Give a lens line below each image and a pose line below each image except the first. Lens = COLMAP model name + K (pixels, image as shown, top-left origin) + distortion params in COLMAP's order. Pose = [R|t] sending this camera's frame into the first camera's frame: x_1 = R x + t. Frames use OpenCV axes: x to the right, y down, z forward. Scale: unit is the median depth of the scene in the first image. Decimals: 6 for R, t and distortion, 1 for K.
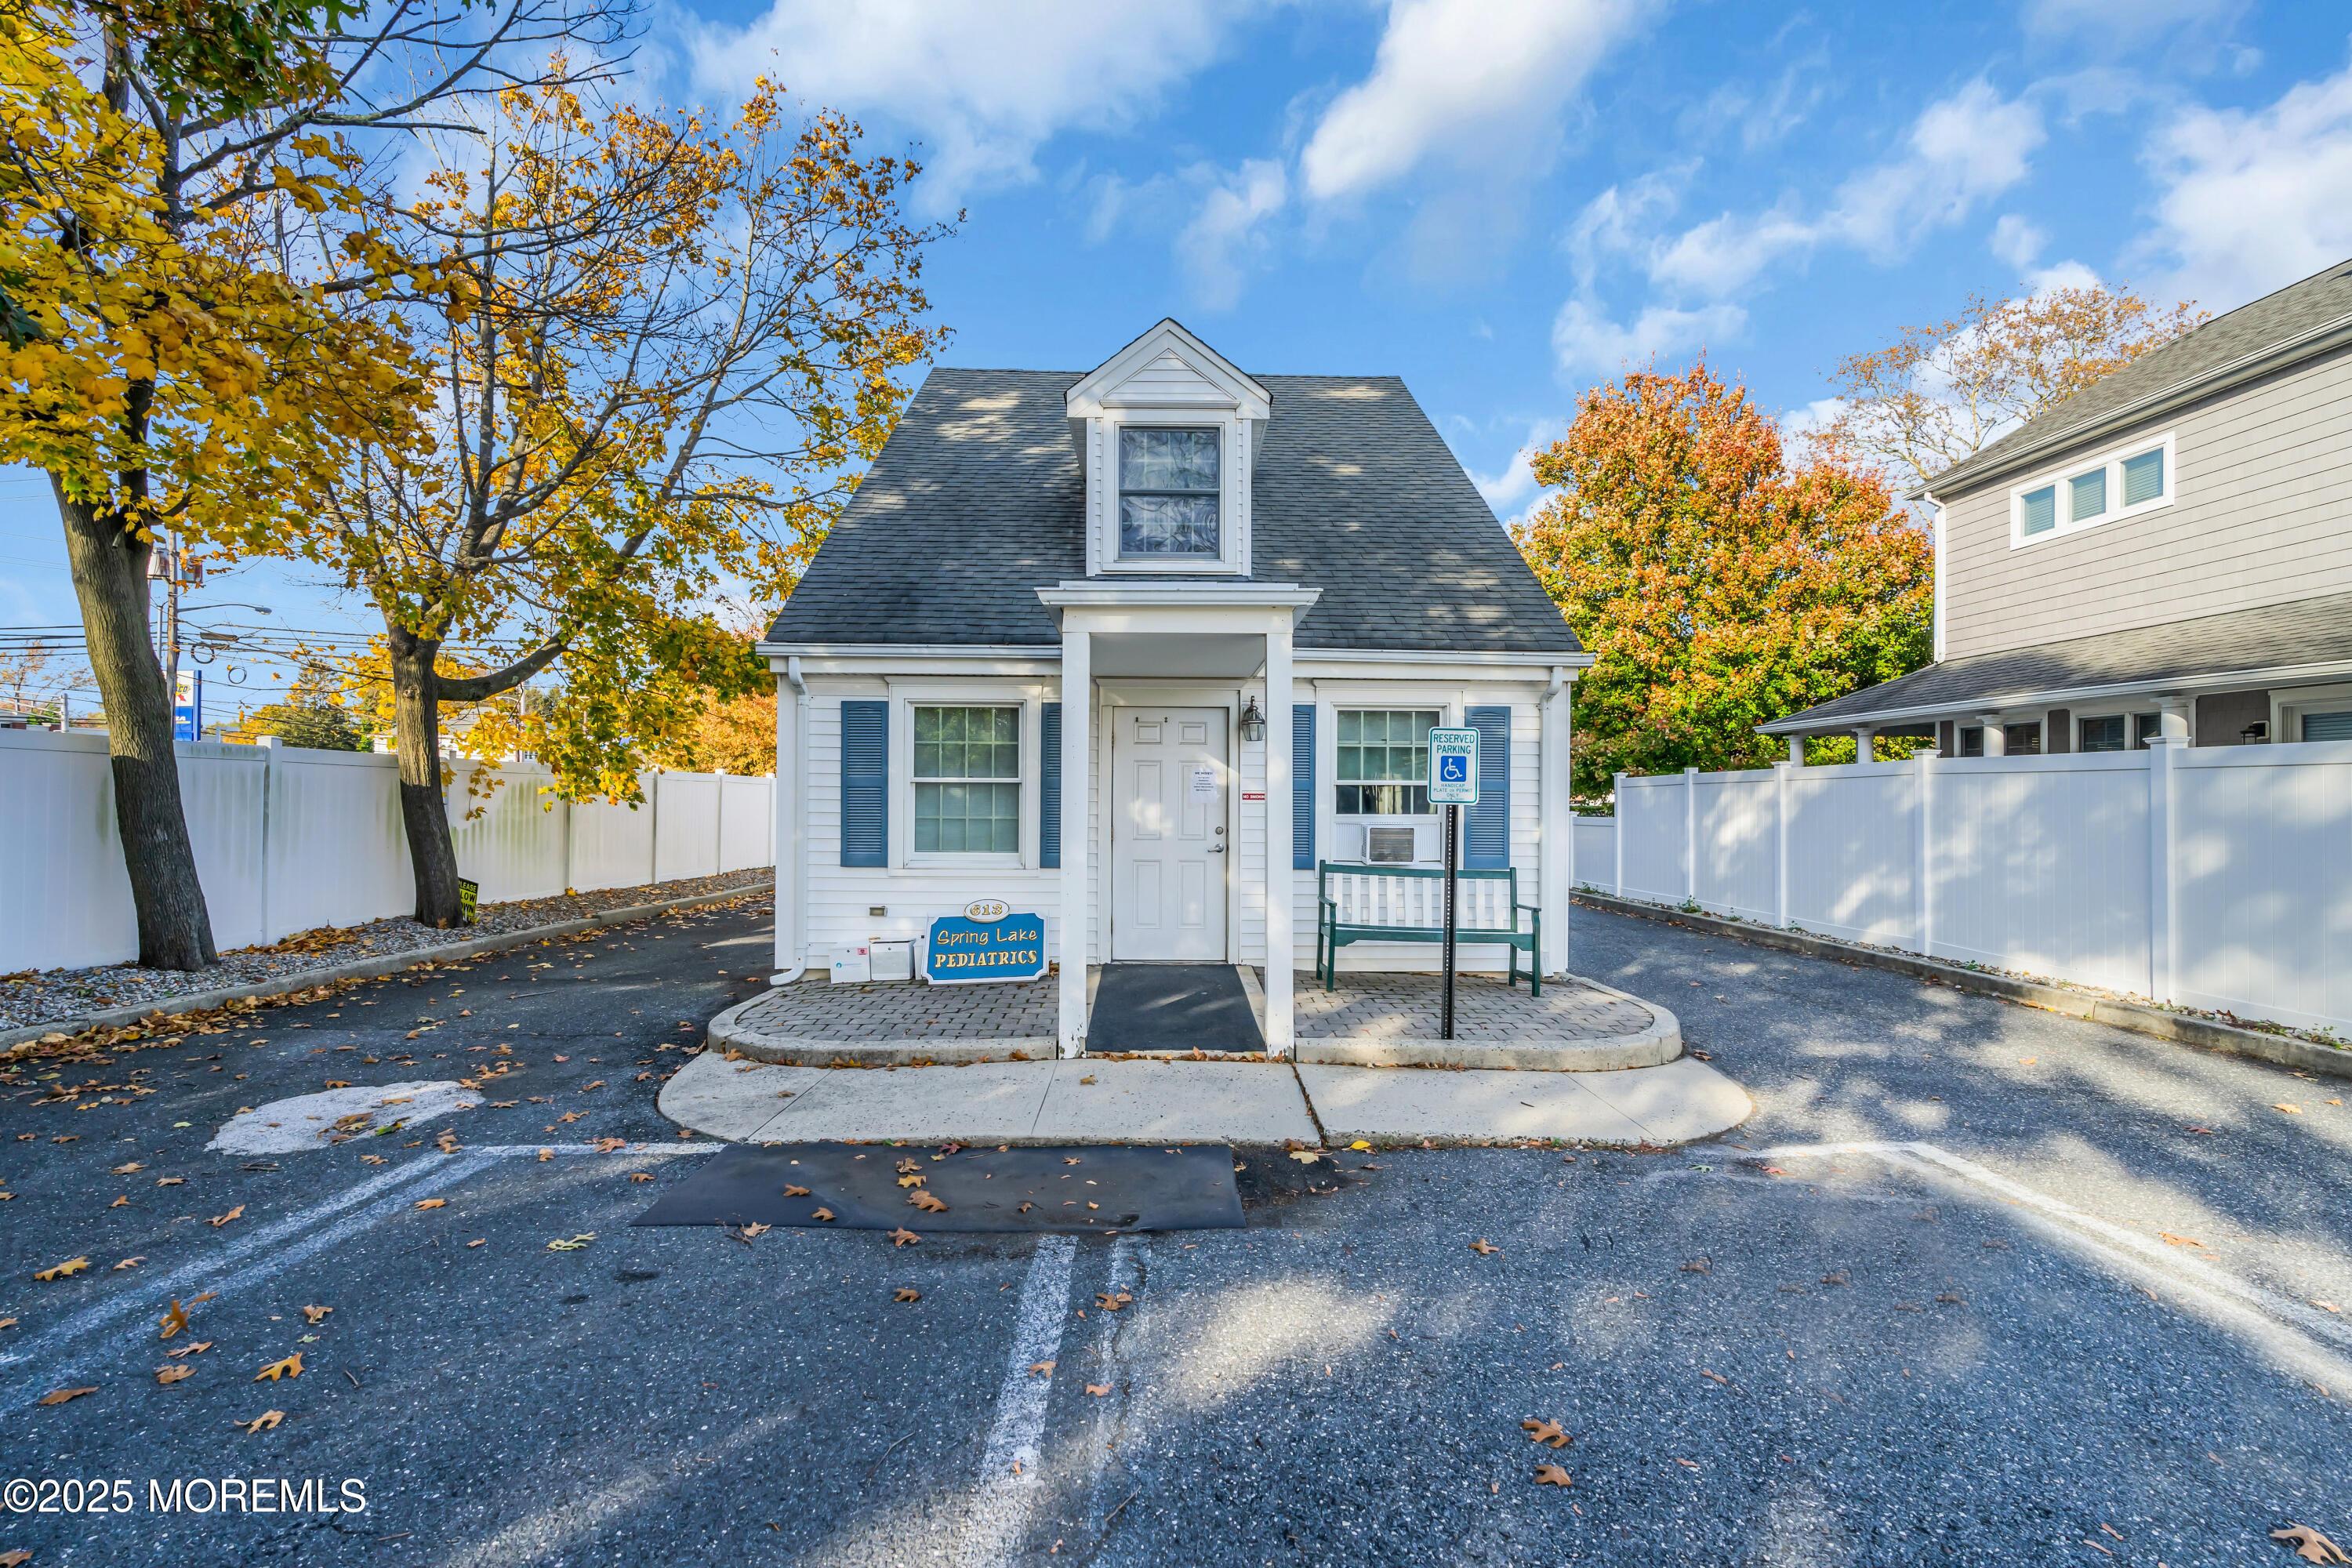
lens RADIAL K [[1067.9, 0, 1176.0], [0, 1067.9, 784.0], [0, 0, 1]] dist [-0.000046, -0.000044]
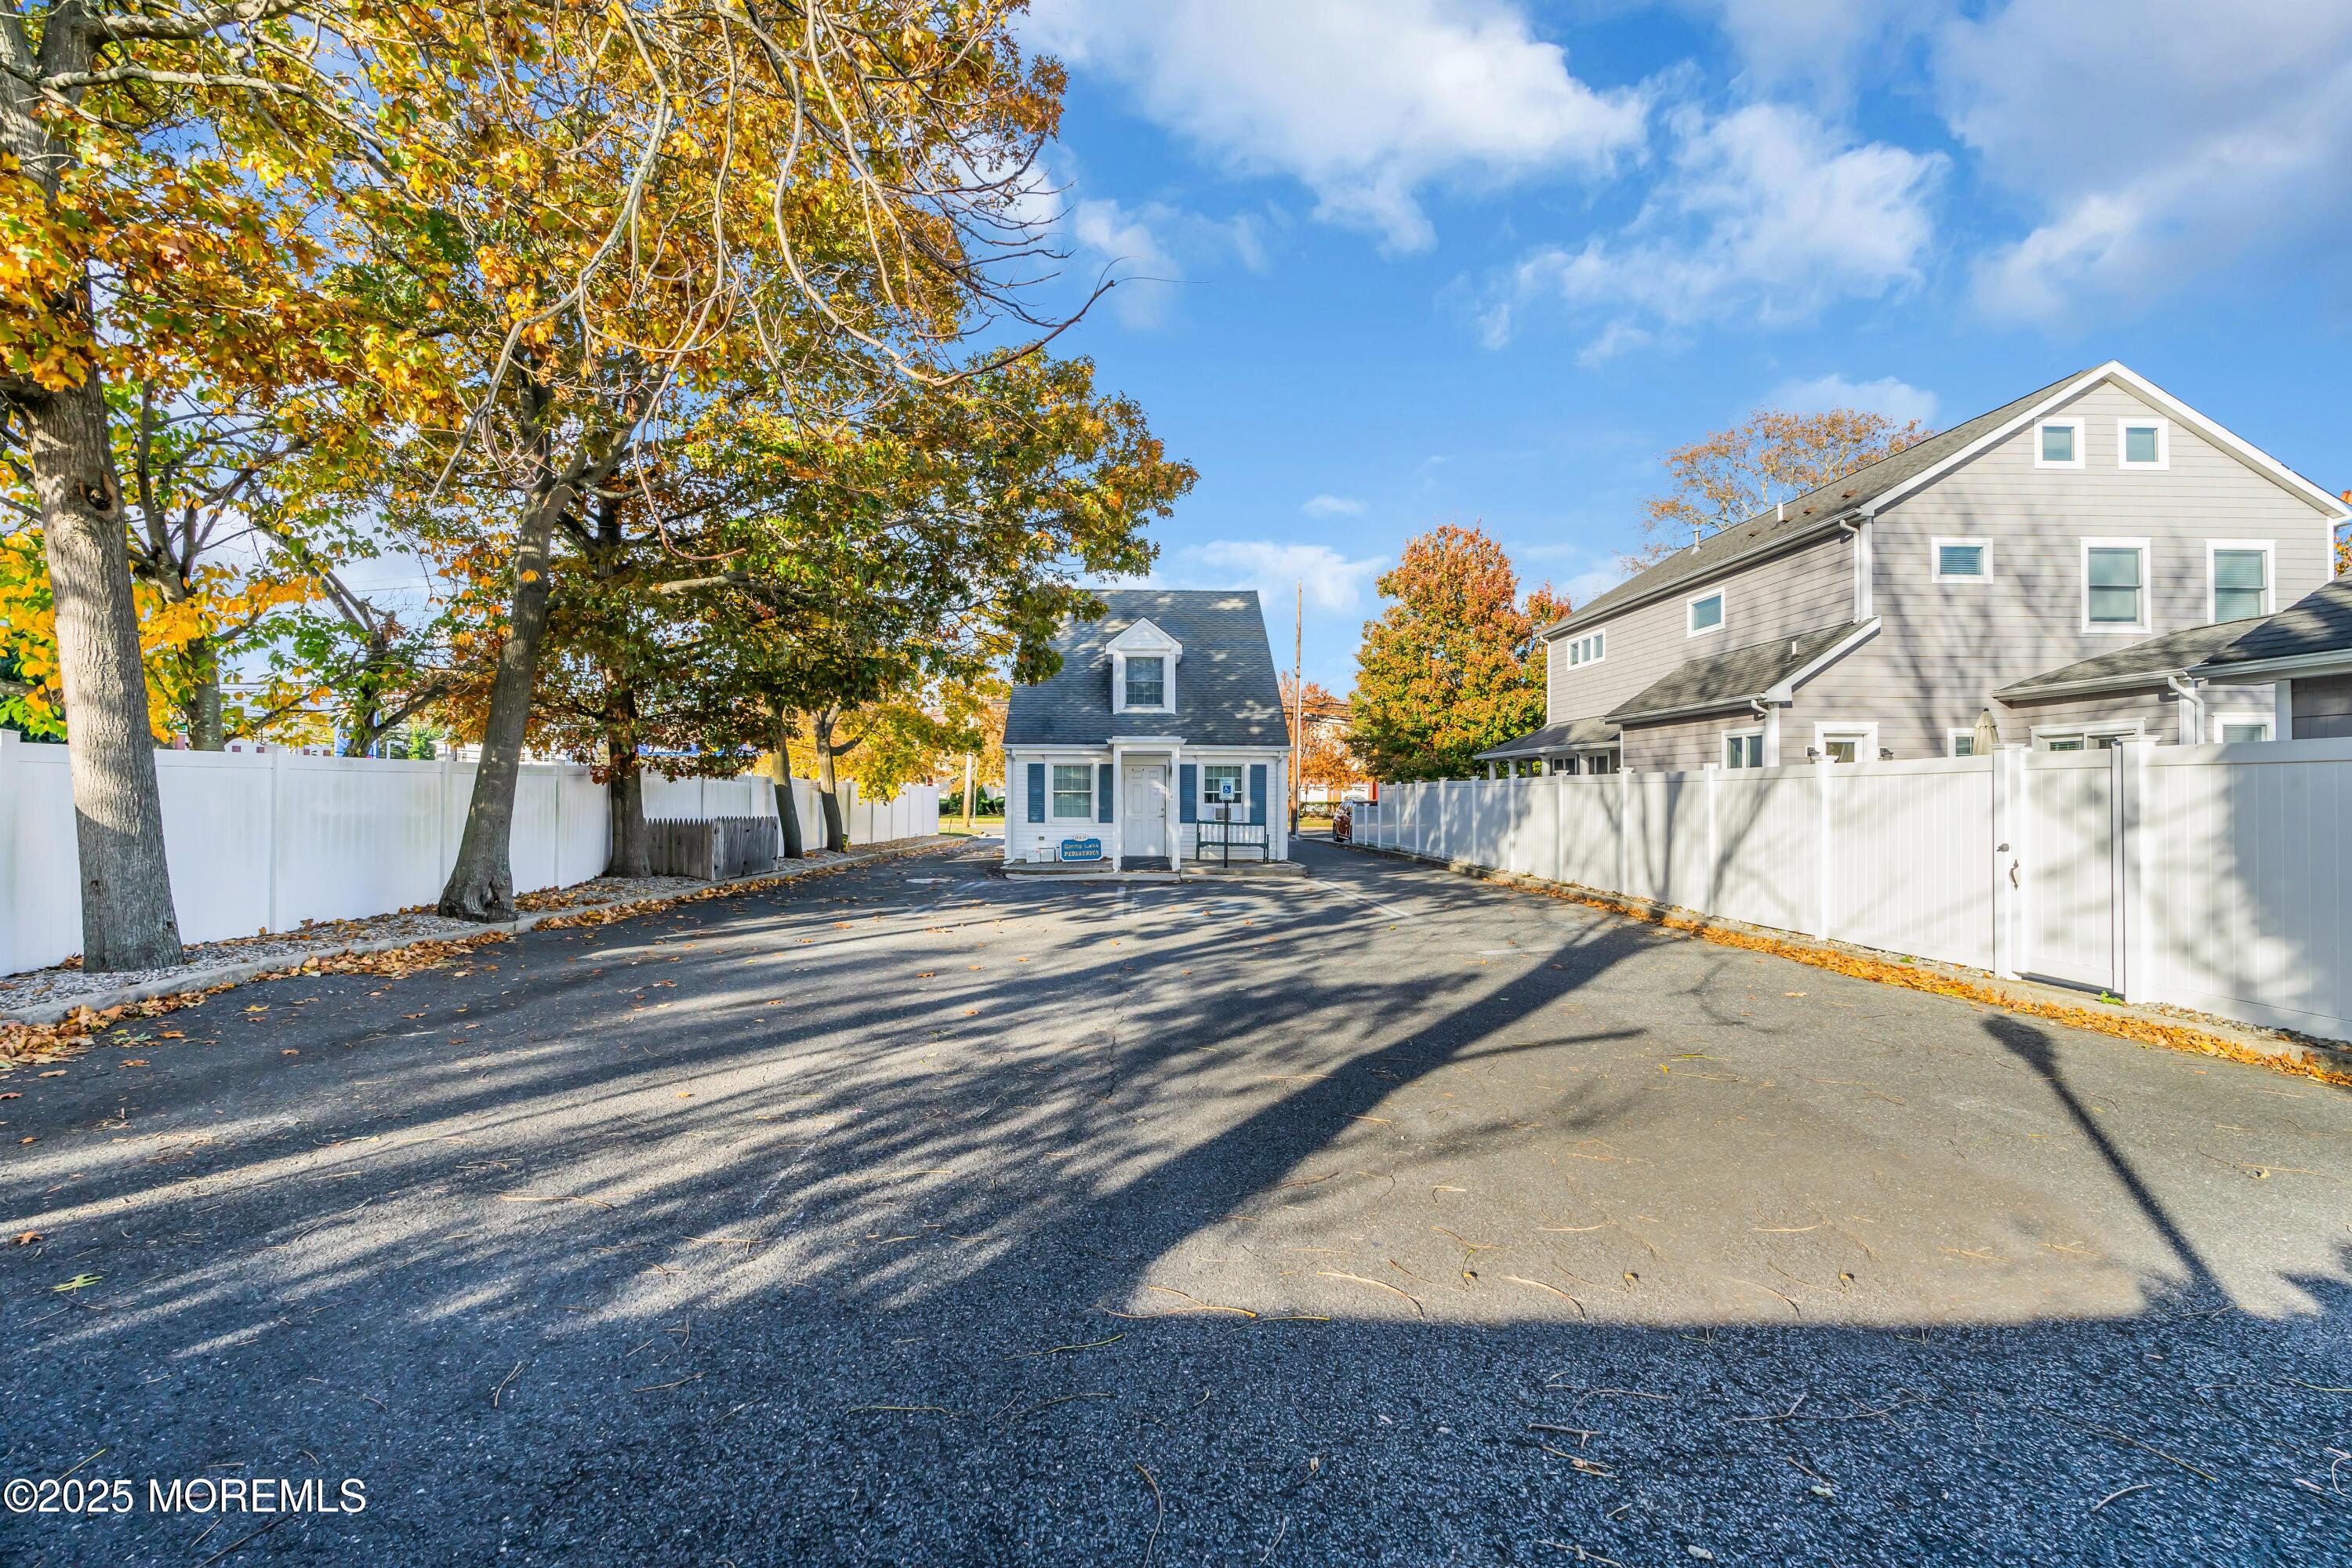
lens RADIAL K [[1067.9, 0, 1176.0], [0, 1067.9, 784.0], [0, 0, 1]] dist [-0.000046, -0.000044]
pose [[0.999598, -0.001683, 0.028317, -0.001991], [0.001592, 0.999994, 0.003227, -0.030127], [-0.028322, -0.003180, 0.999594, -1.664839]]
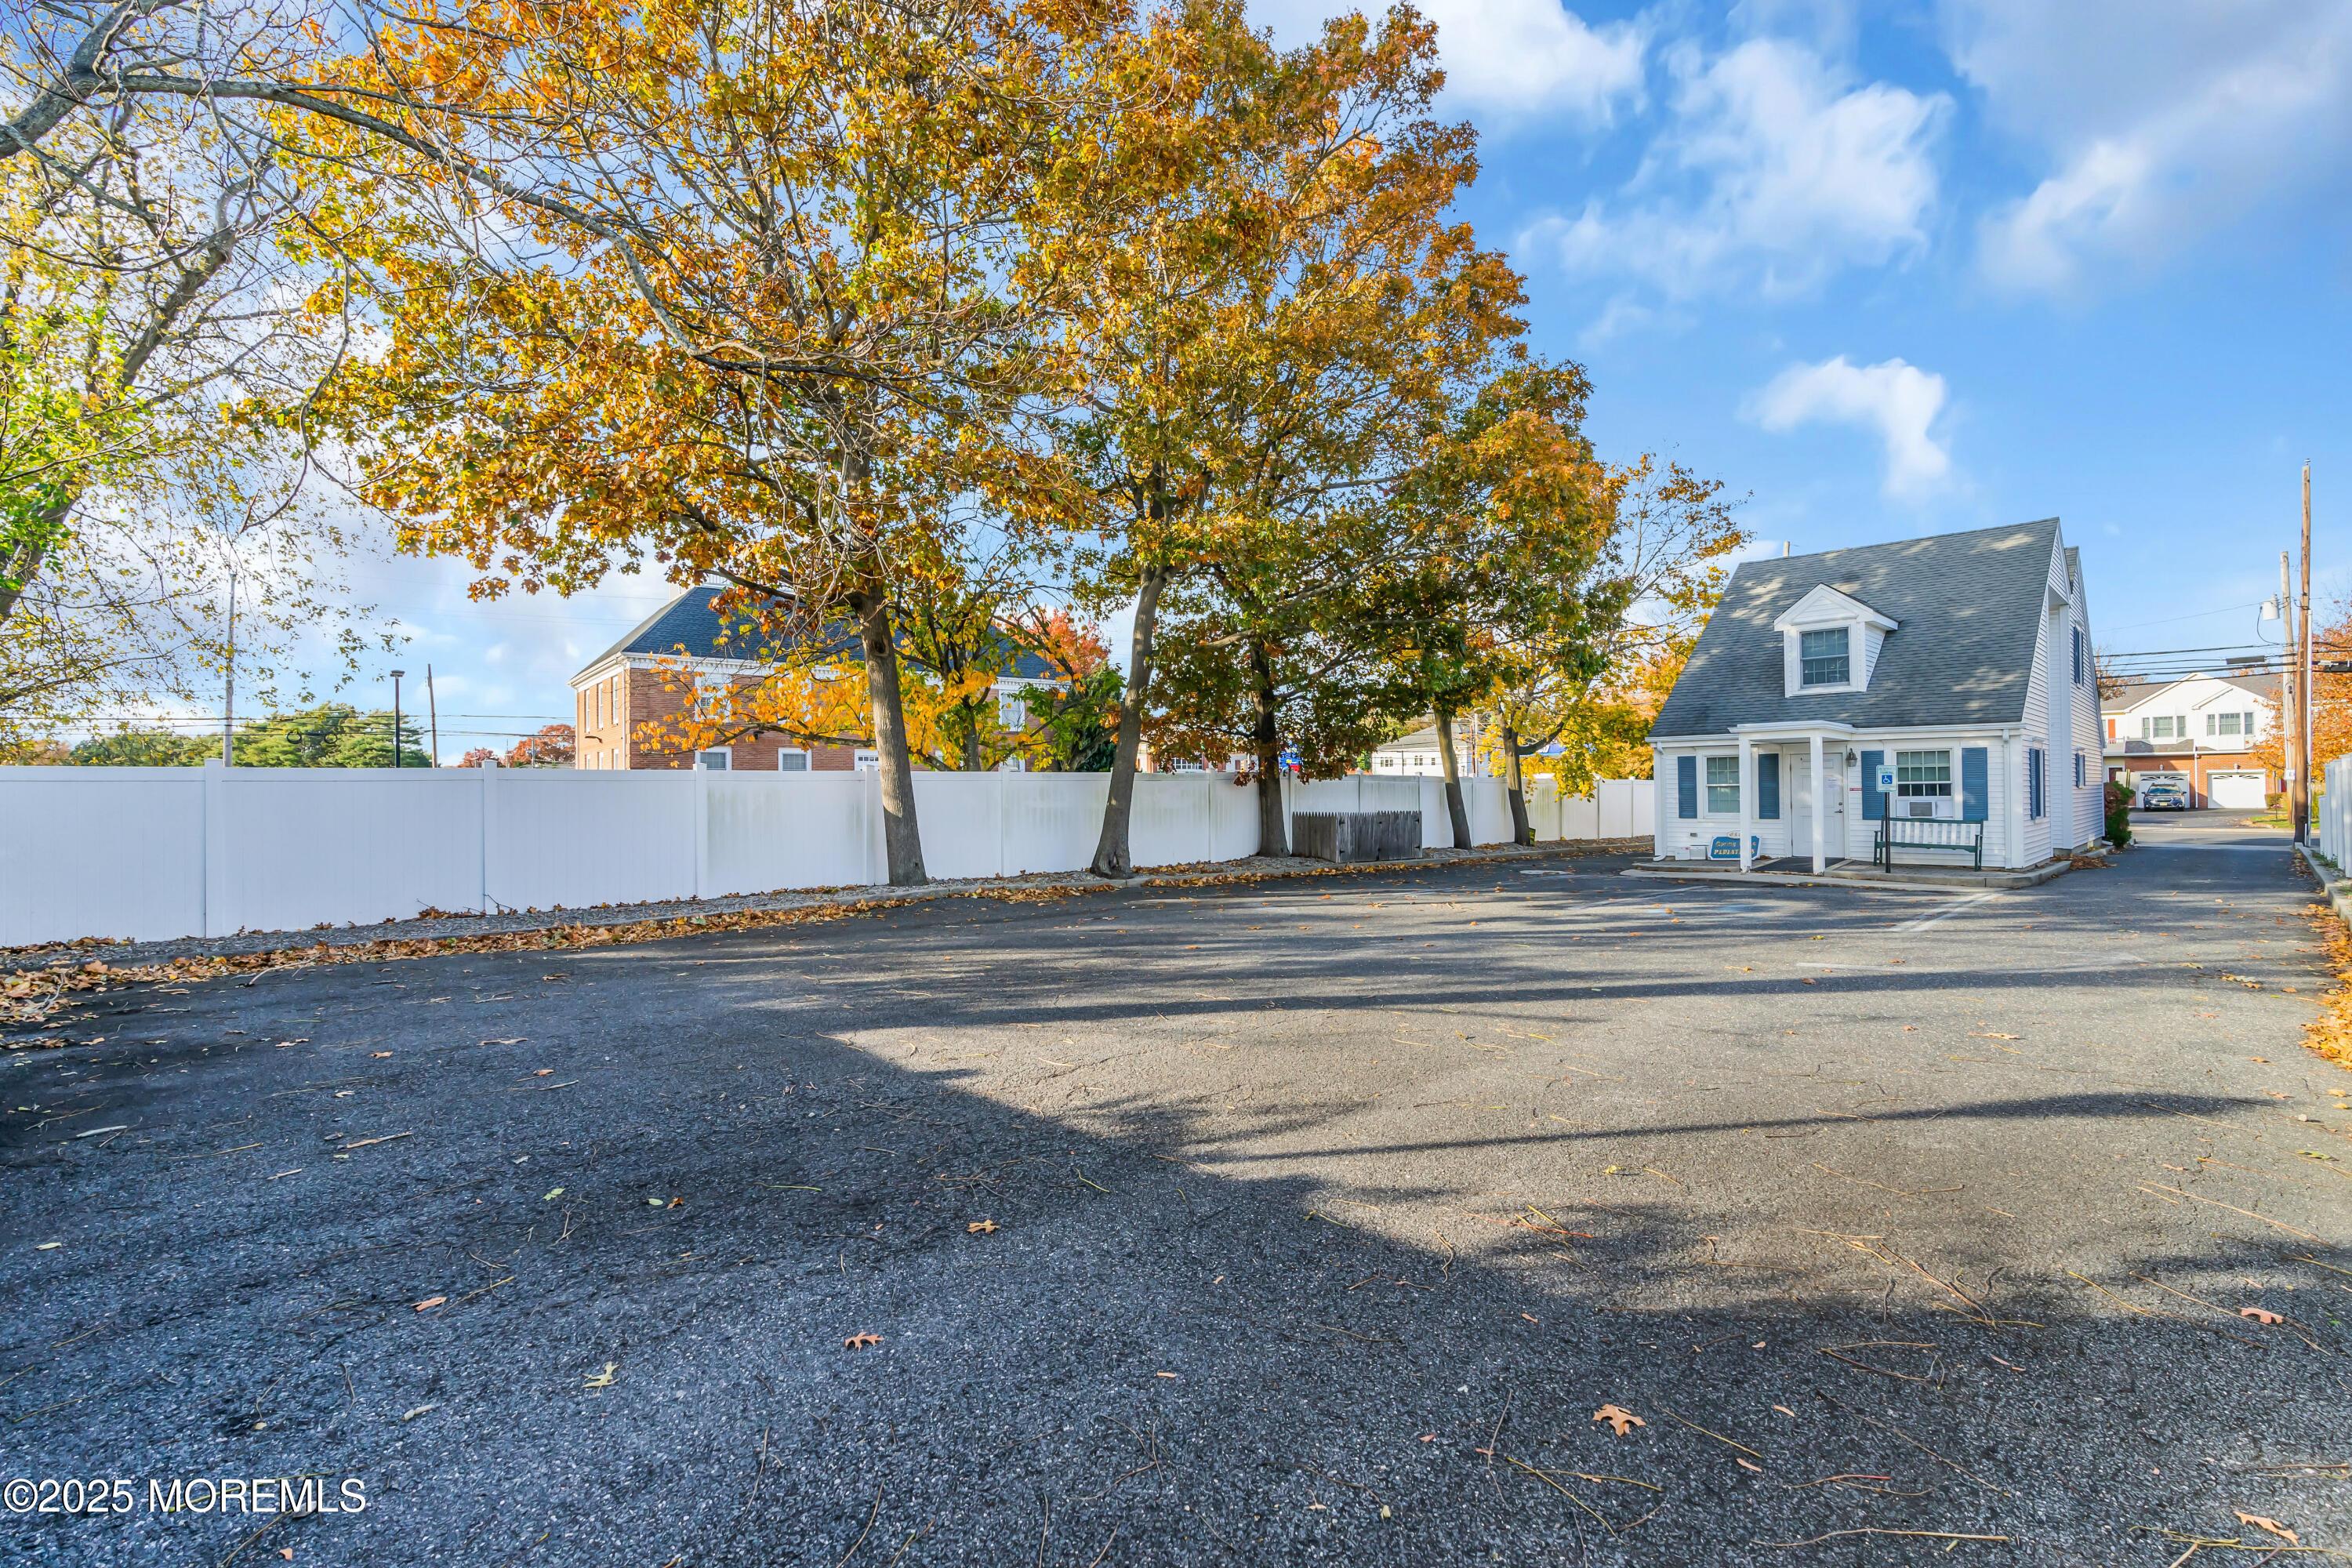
lens RADIAL K [[1224.4, 0, 1176.0], [0, 1224.4, 784.0], [0, 0, 1]] dist [0.001111, 0.000085]
pose [[0.728342, -0.019019, -0.684950, 0.783863], [0.022885, 0.999732, -0.003425, -0.025415], [0.684831, -0.013181, 0.728582, -1.886554]]
